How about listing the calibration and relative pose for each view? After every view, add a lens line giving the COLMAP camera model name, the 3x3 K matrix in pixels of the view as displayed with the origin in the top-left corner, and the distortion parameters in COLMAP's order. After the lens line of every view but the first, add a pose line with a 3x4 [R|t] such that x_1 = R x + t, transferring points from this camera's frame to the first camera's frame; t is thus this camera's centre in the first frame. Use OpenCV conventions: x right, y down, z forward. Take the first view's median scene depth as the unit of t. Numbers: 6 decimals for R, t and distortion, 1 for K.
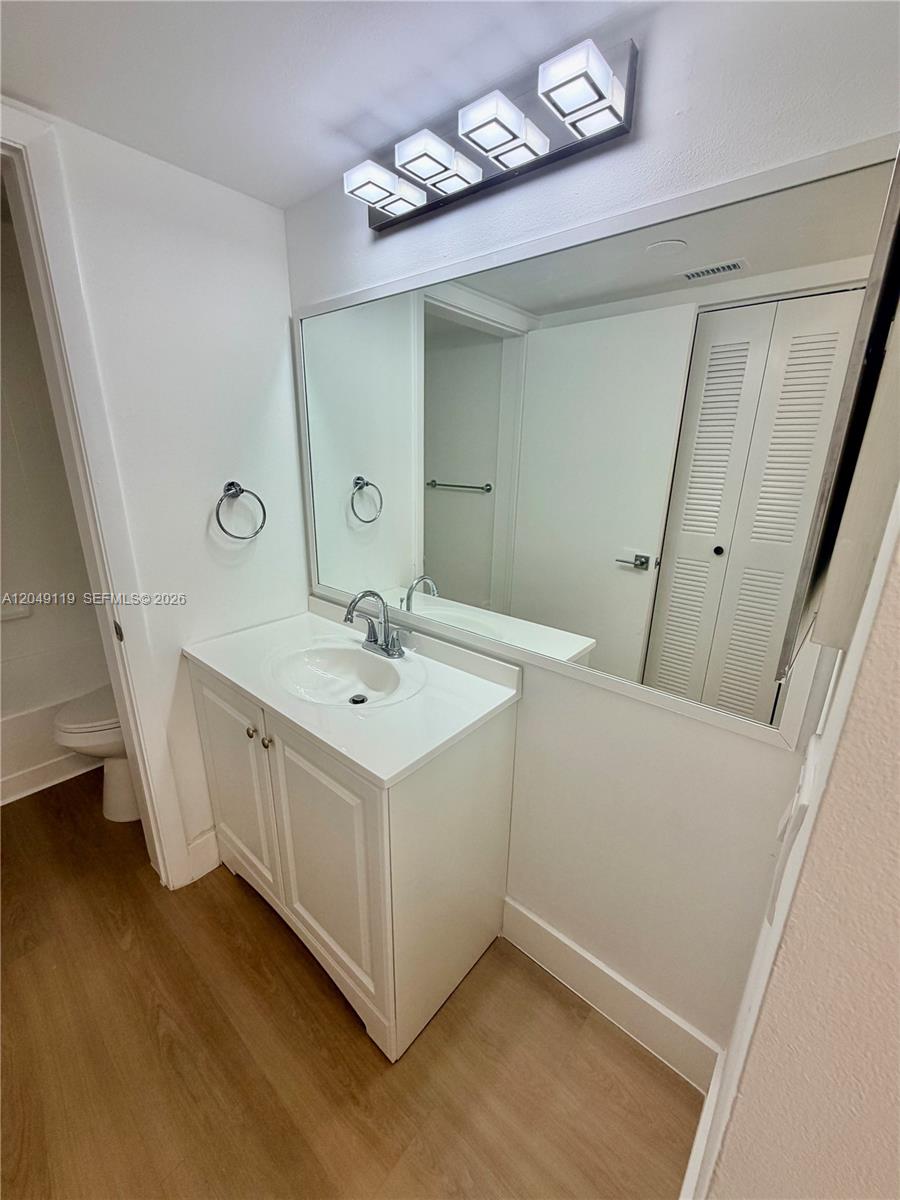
lens RADIAL K [[476.3, 0, 452.2], [0, 476.3, 594.6], [0, 0, 1]] dist [0.002504, -0.003831]
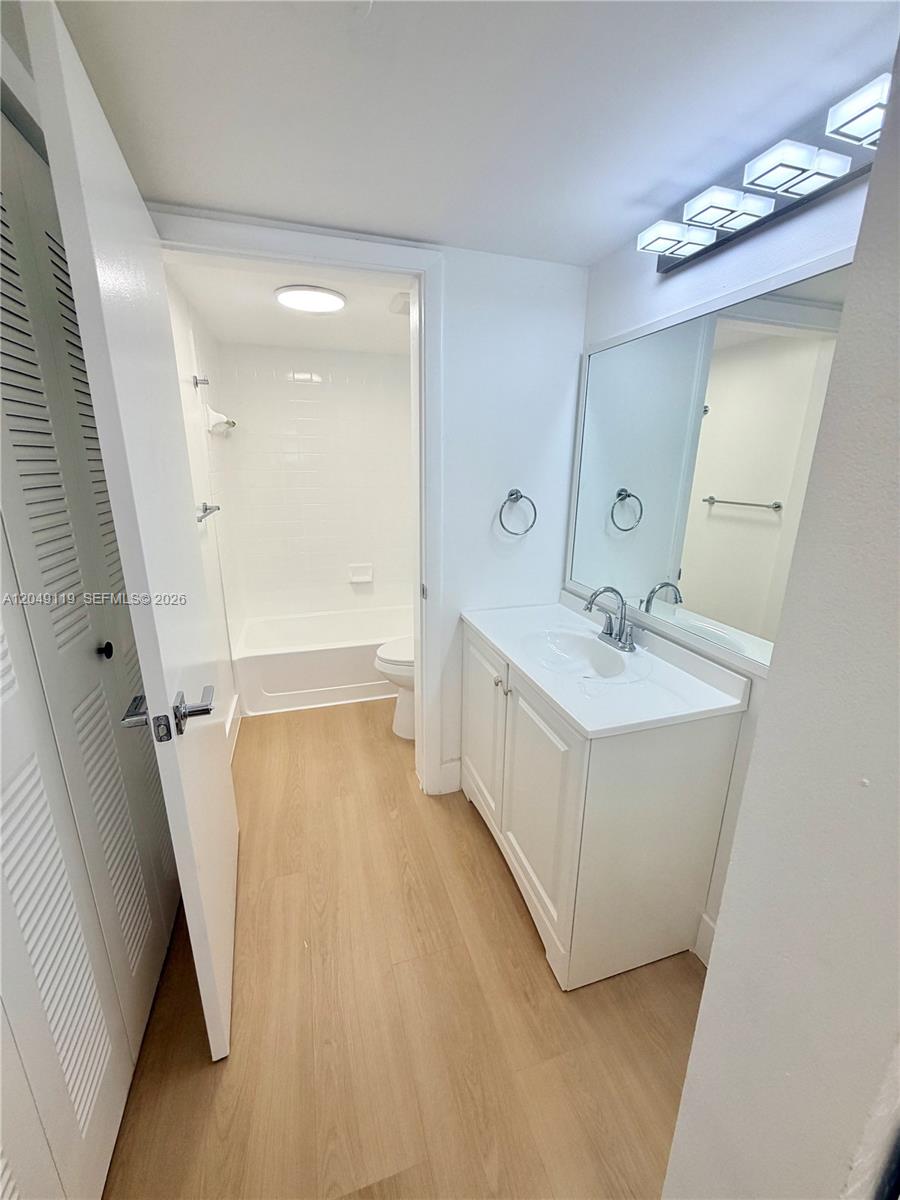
lens RADIAL K [[476.3, 0, 452.2], [0, 476.3, 594.6], [0, 0, 1]] dist [0.002504, -0.003831]
pose [[0.845927, 0.138107, -0.515106, 0.088446], [-0.154224, 0.987968, 0.011614, 0.051563], [0.510512, 0.069617, 0.857048, -0.152941]]
